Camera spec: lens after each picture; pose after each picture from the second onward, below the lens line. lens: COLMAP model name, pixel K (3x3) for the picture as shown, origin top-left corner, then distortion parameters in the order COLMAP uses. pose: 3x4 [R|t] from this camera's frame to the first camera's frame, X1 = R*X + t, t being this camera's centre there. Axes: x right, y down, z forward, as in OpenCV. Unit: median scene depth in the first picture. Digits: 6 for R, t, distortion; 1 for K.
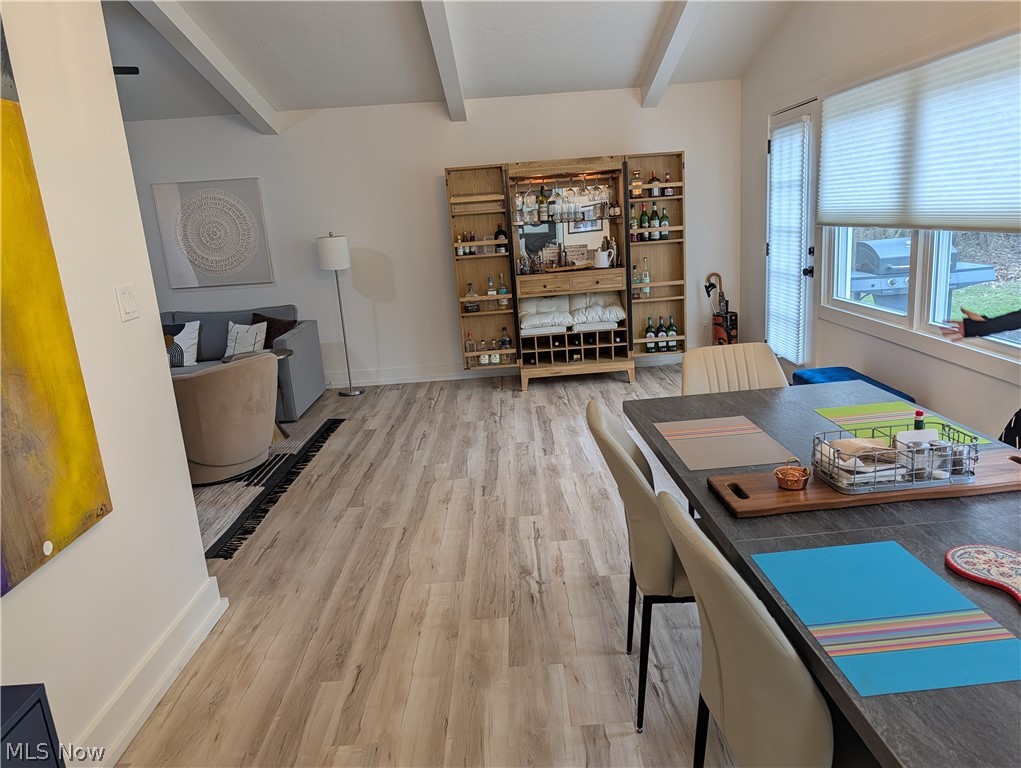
lens RADIAL K [[738.1, 0, 518.1], [0, 738.1, 395.8], [0, 0, 1]] dist [0.025411, -0.006095]
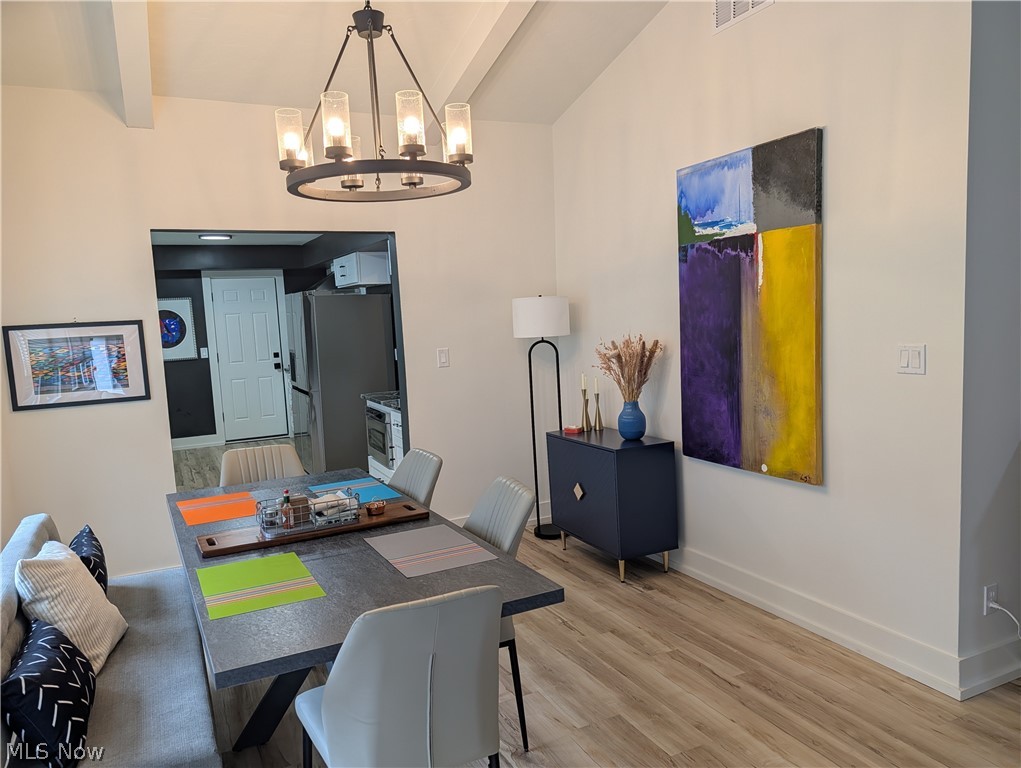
lens RADIAL K [[738.1, 0, 518.1], [0, 738.1, 395.8], [0, 0, 1]] dist [0.025411, -0.006095]
pose [[-0.895588, 0.157754, -0.415976, 0.529741], [-0.001115, 0.934221, 0.356692, -0.497805], [0.444883, 0.319913, -0.836501, 1.760799]]
